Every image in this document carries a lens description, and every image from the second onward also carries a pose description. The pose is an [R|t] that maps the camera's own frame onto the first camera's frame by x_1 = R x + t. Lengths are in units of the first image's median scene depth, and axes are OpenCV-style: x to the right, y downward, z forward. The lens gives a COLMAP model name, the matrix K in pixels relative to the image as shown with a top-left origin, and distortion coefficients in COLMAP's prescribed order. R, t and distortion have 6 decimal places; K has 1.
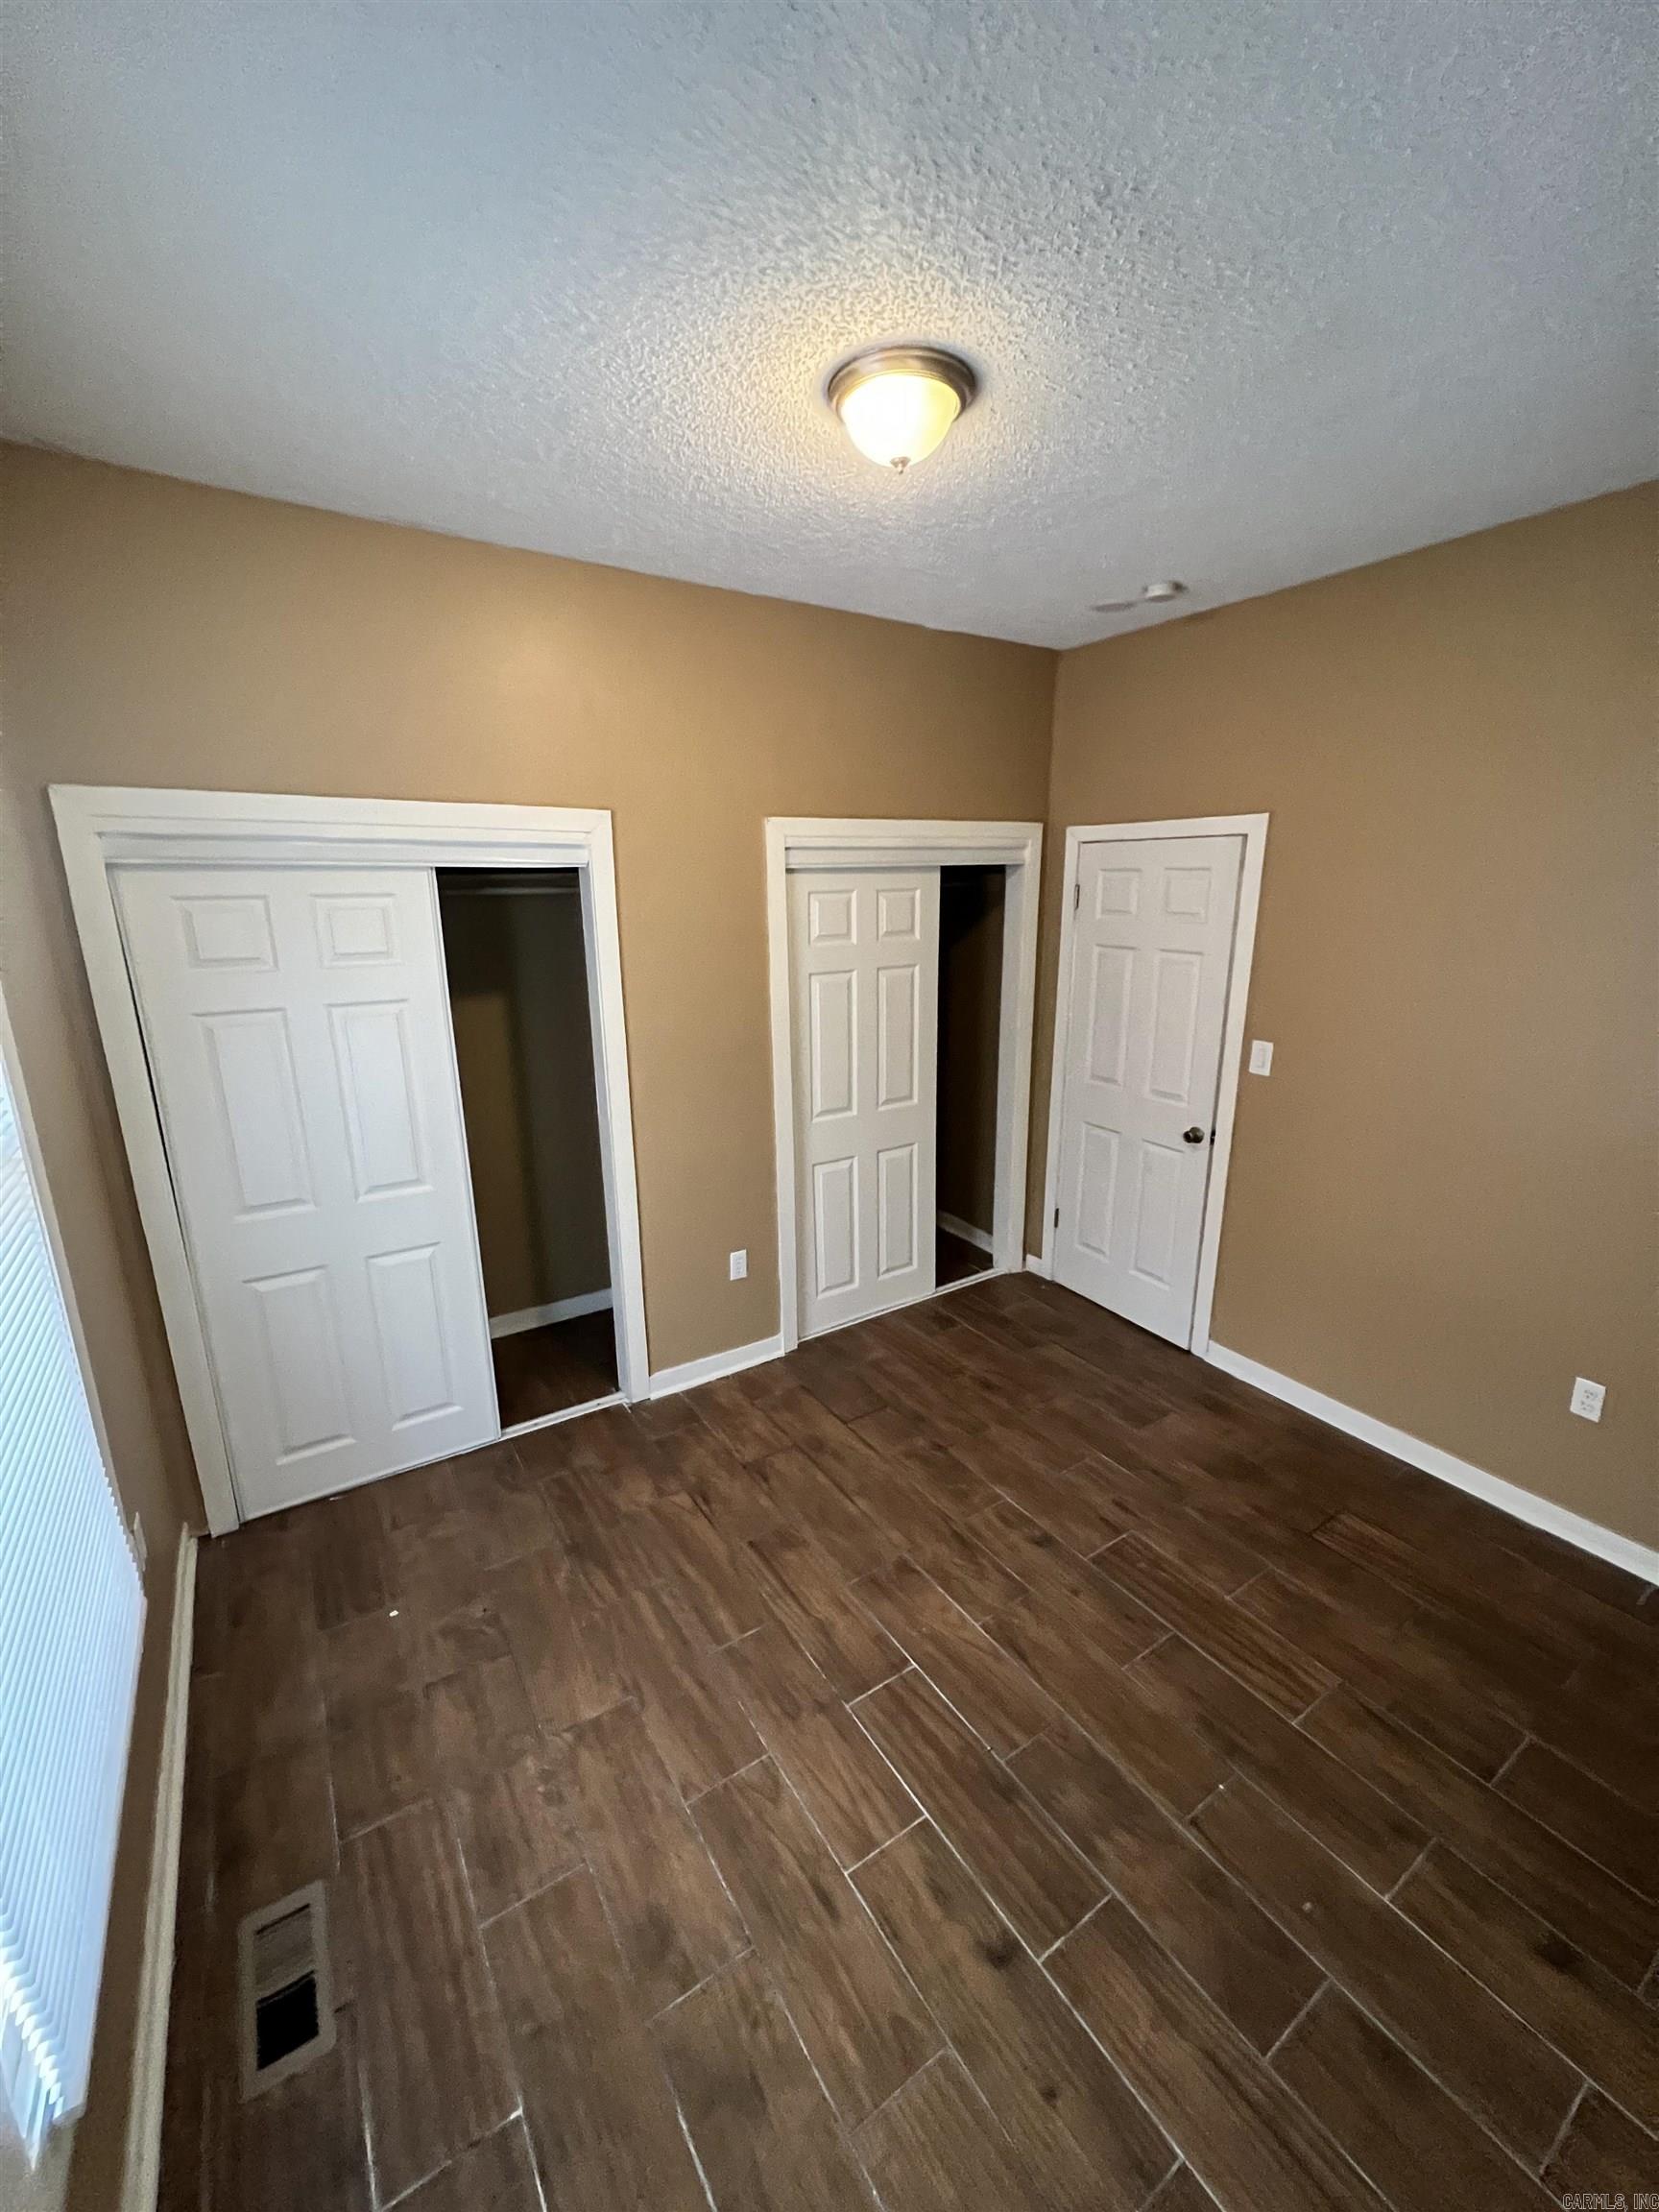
lens RADIAL K [[884.8, 0, 832.7], [0, 884.8, 1099.9], [0, 0, 1]] dist [-0.002197, 0.001052]
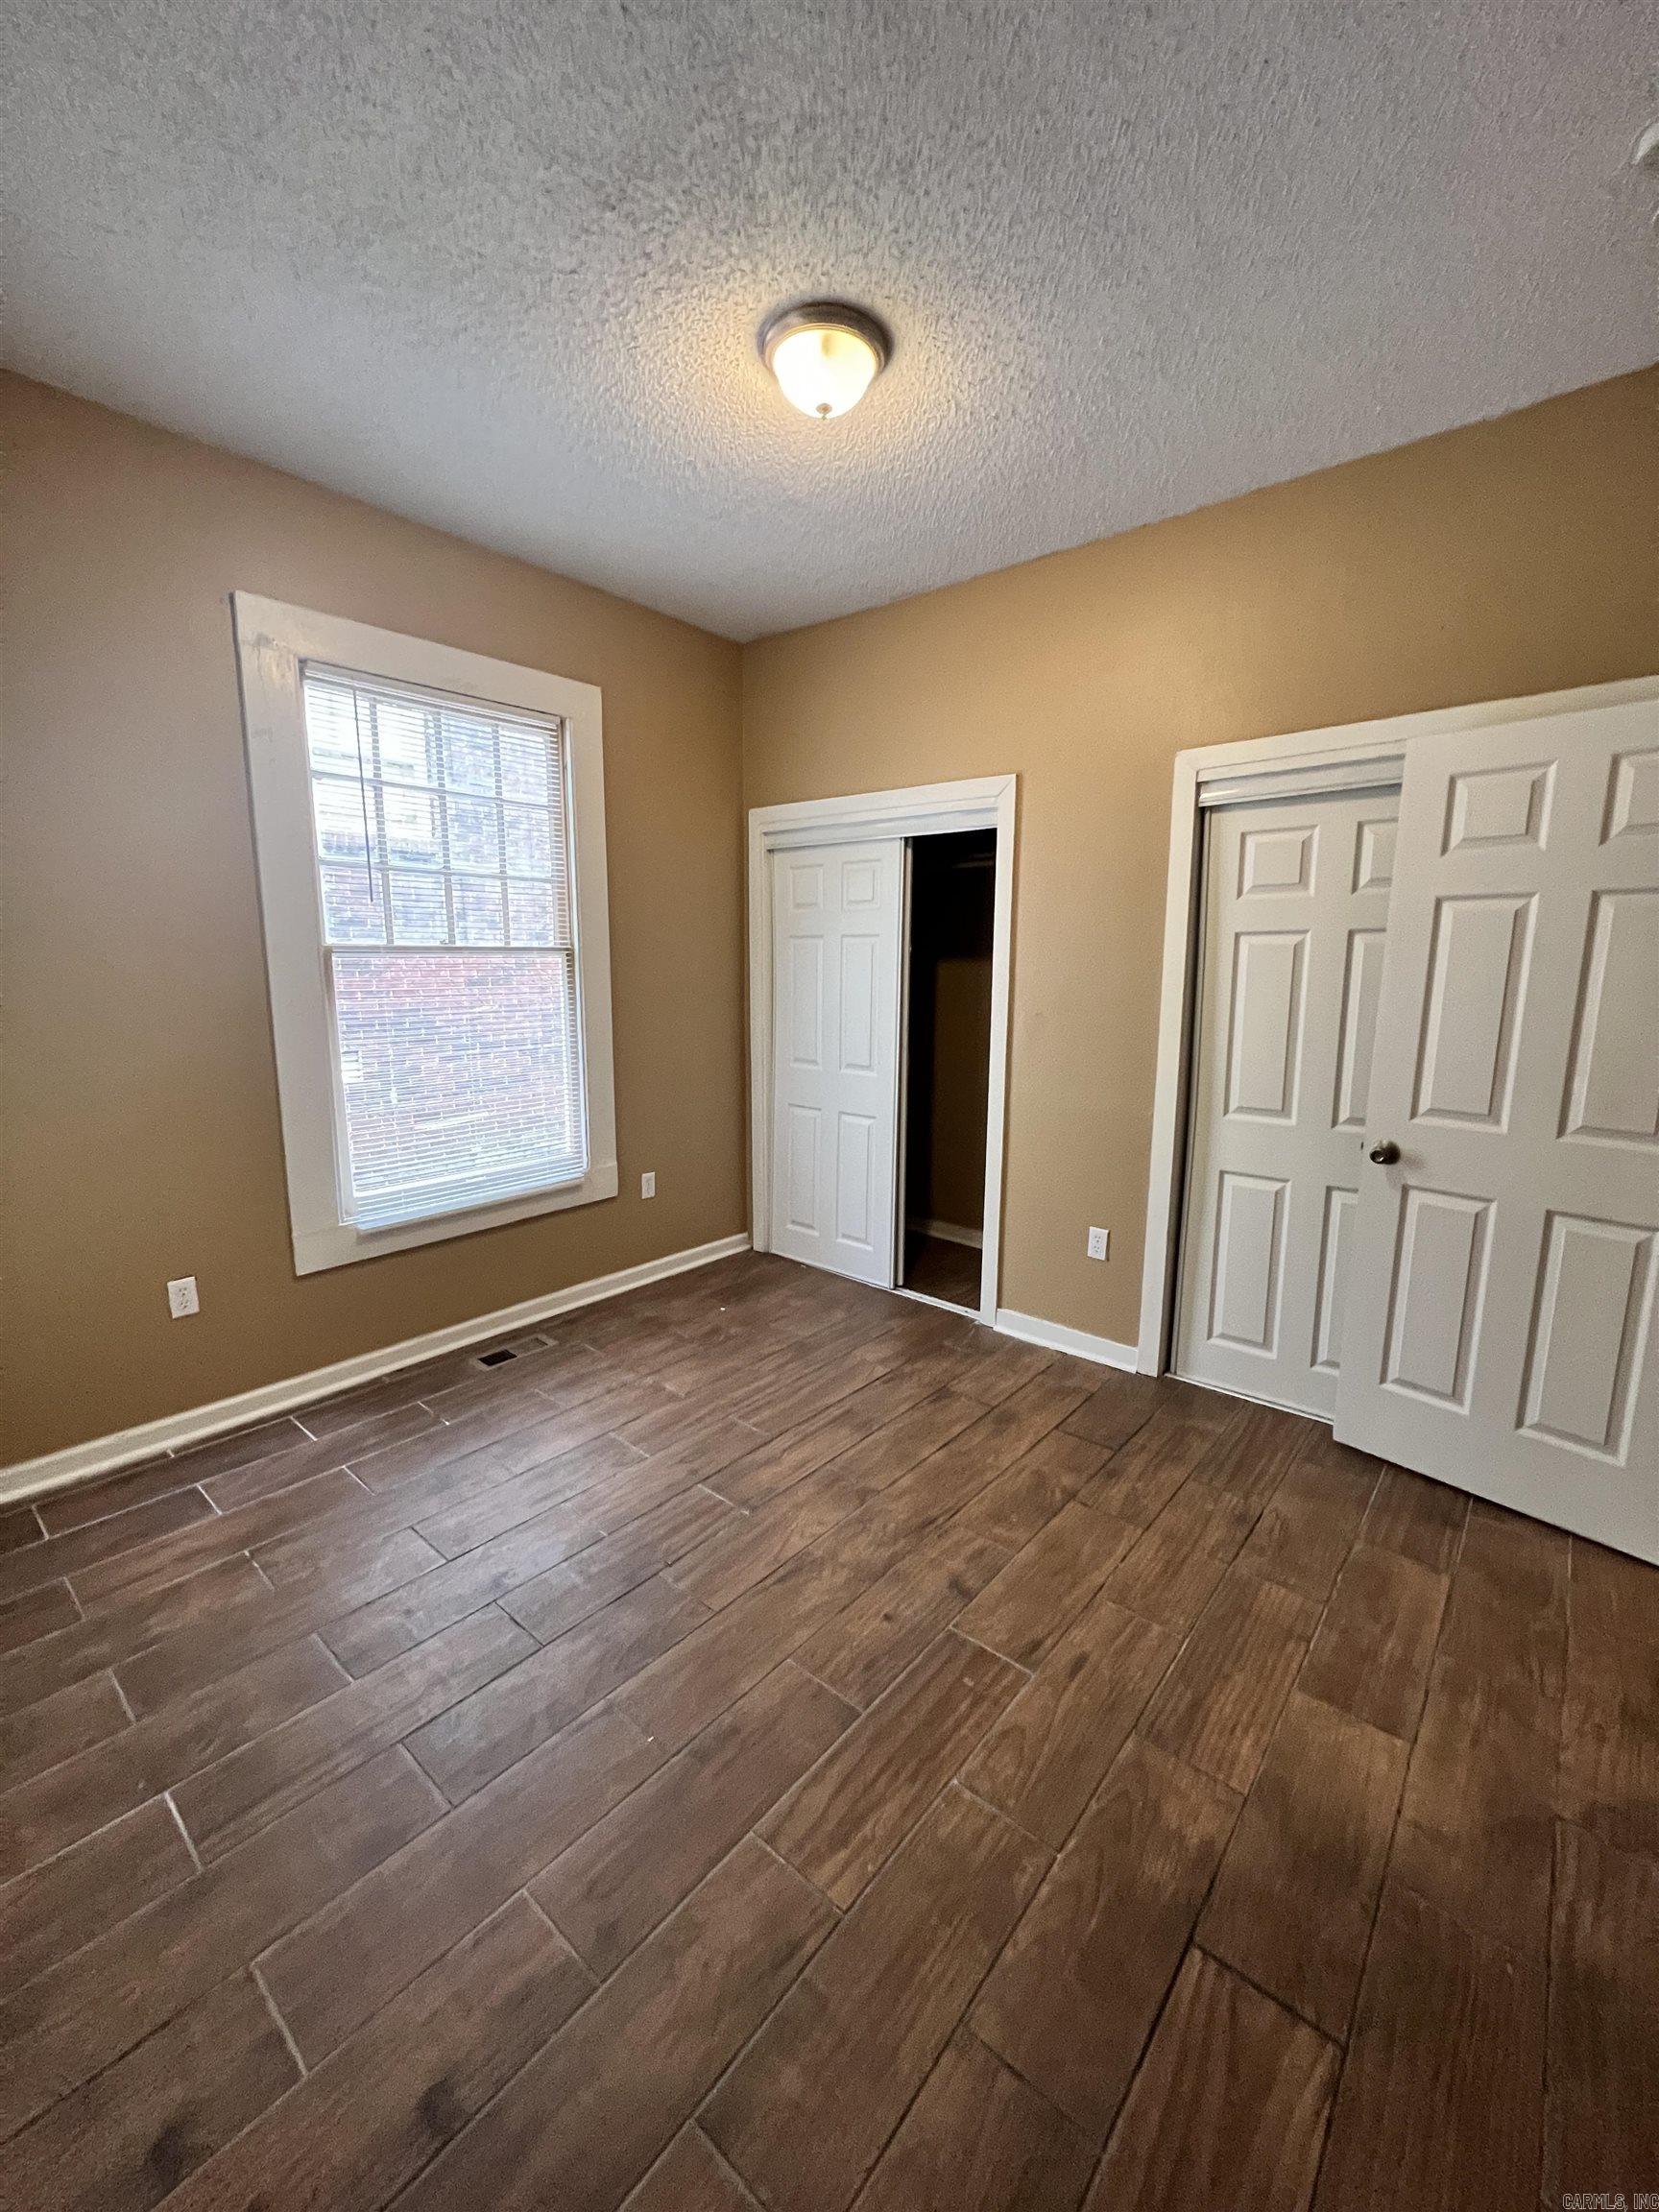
lens RADIAL K [[884.8, 0, 833.1], [0, 884.8, 1103.9], [0, 0, 1]] dist [-0.002197, 0.001052]
pose [[0.286195, 0.164794, -0.943894, 0.850463], [-0.240674, 0.965881, 0.095658, 0.028968], [0.927453, 0.199794, 0.316091, 0.534132]]
